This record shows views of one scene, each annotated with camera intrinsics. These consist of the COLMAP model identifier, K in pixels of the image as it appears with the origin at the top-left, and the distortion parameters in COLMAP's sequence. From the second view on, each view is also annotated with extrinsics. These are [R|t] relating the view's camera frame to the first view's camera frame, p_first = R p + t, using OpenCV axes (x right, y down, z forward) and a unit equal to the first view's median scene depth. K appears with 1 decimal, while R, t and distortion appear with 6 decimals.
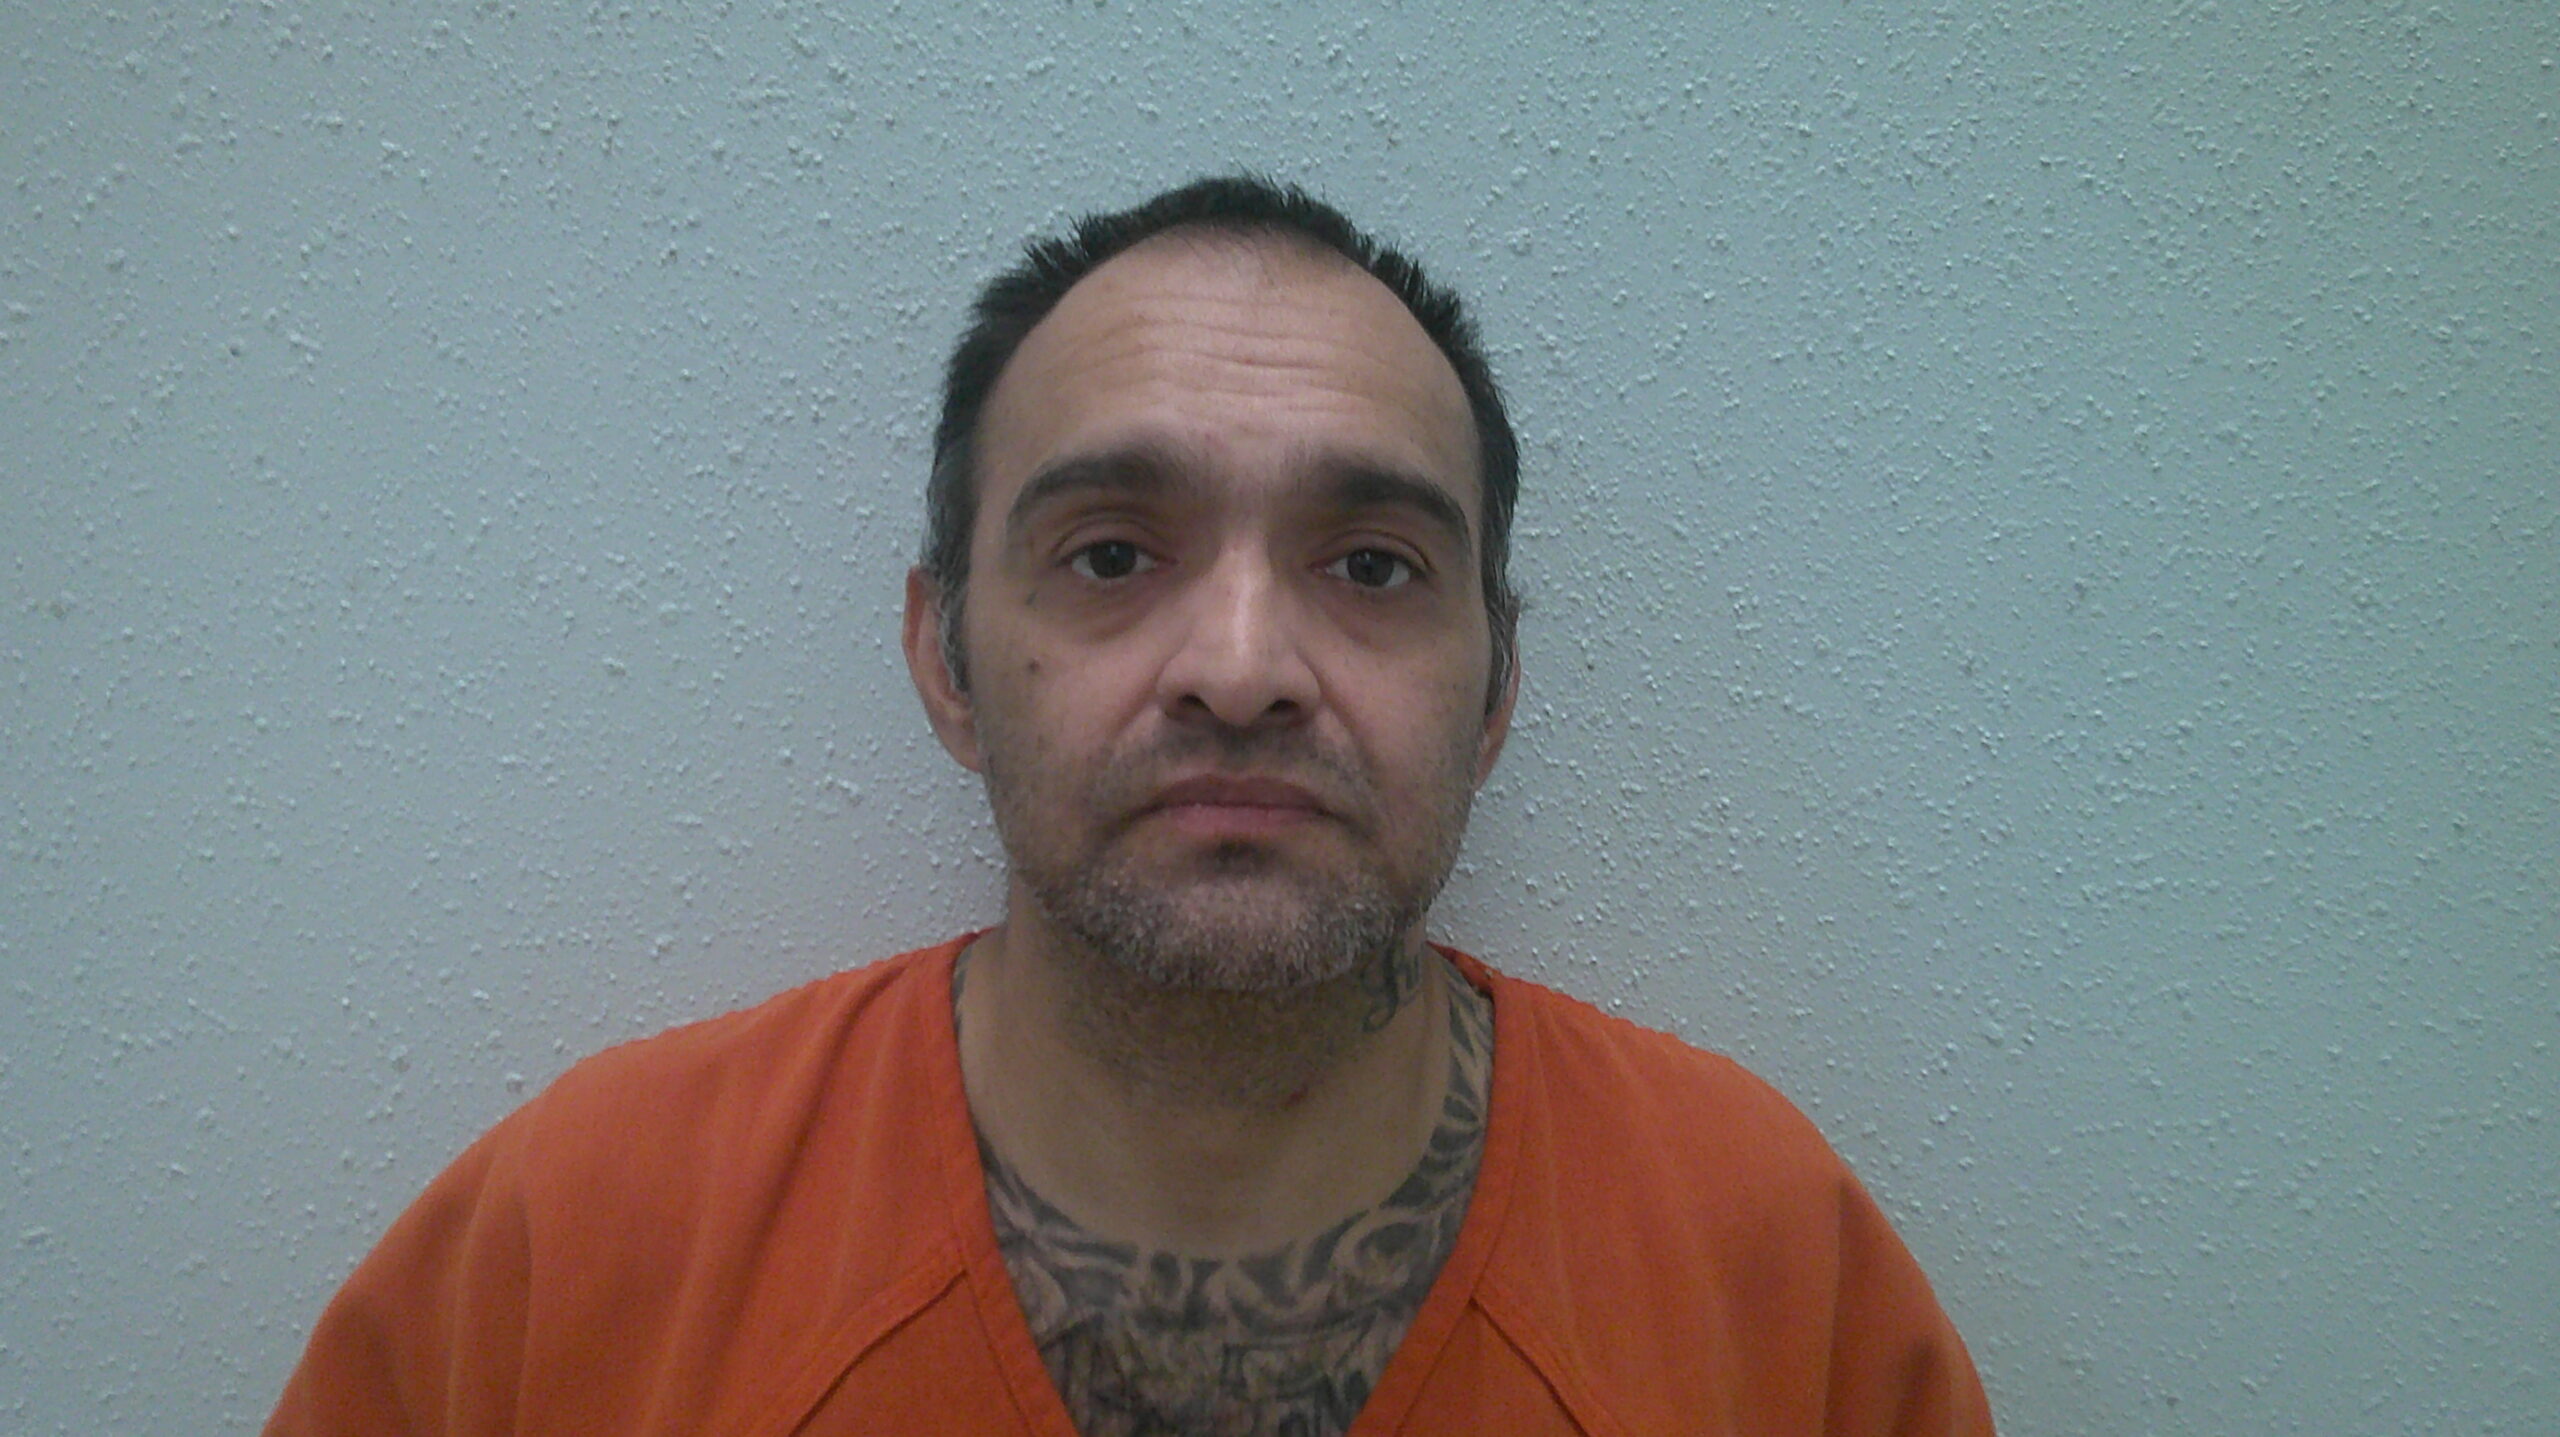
lens RADIAL K [[2190.5, 0, 1266.4], [0, 2190.5, 715.0], [0, 0, 1]] dist [0.099004, -0.155775]
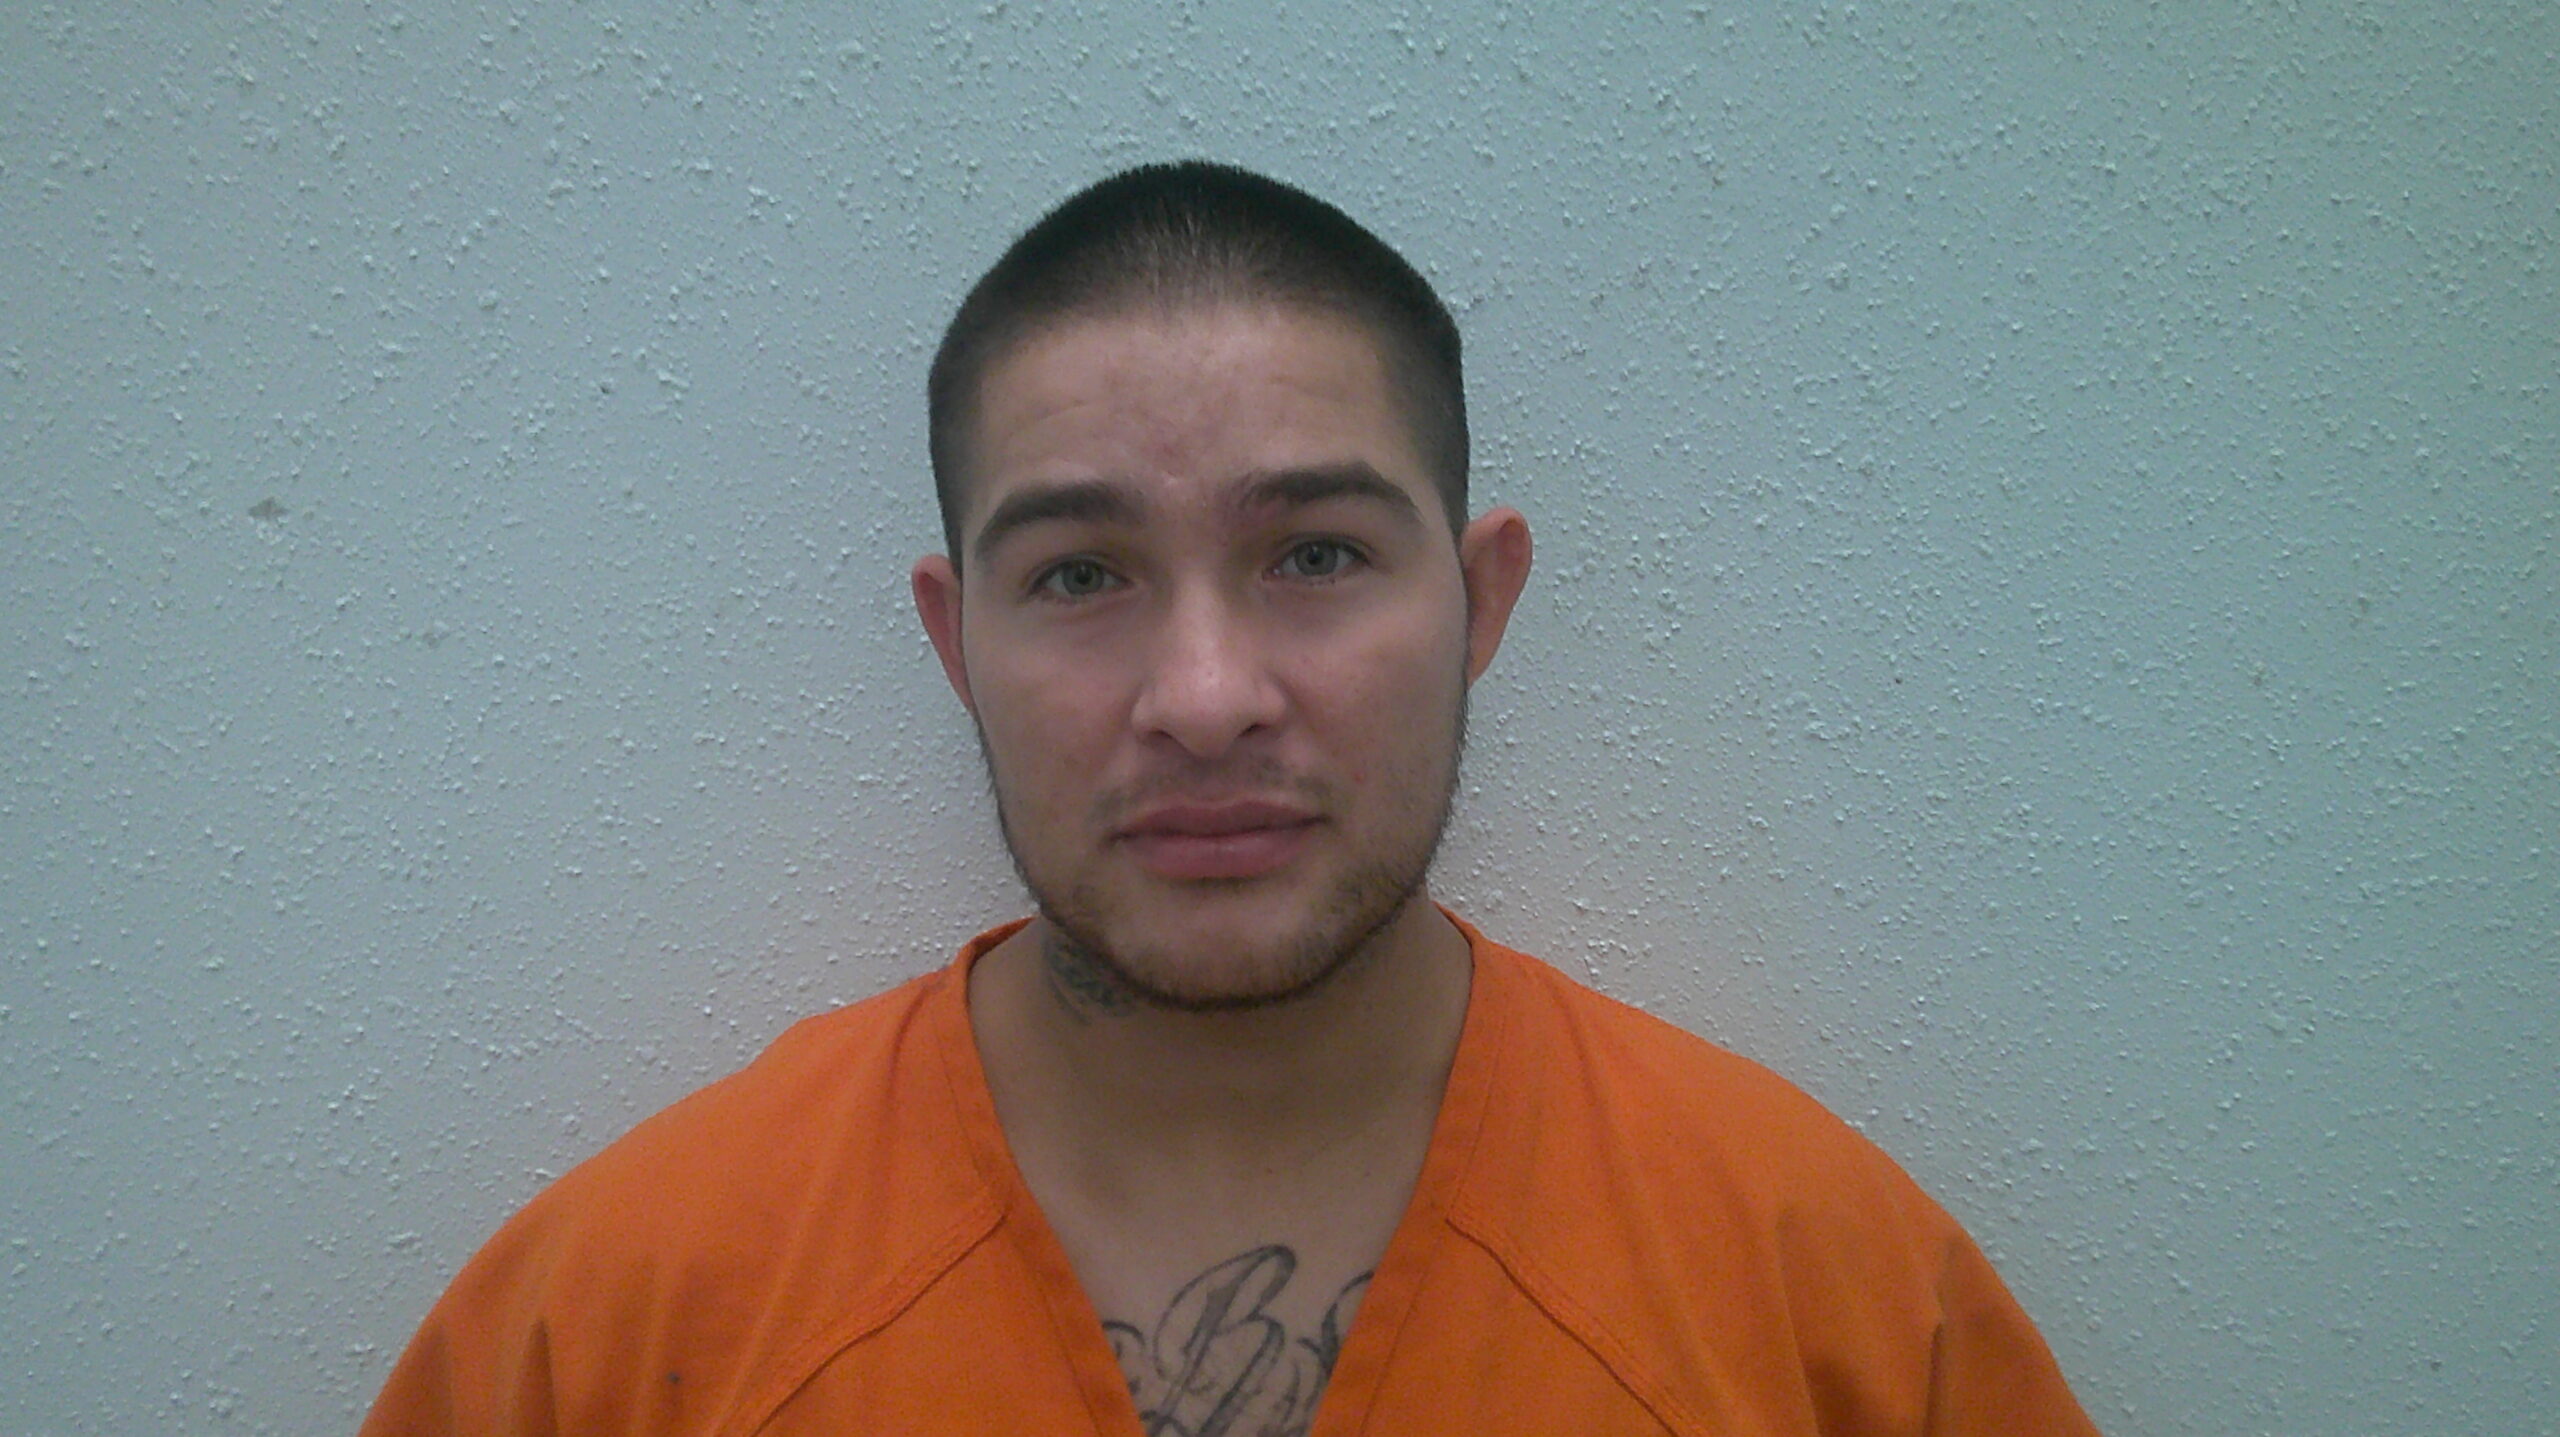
lens RADIAL K [[2190.5, 0, 1266.4], [0, 2190.5, 715.0], [0, 0, 1]] dist [0.099004, -0.155775]
pose [[0.999599, -0.009028, 0.026831, -0.184390], [0.008648, 0.999861, 0.014228, -0.023261], [-0.026955, -0.013990, 0.999539, -0.045801]]
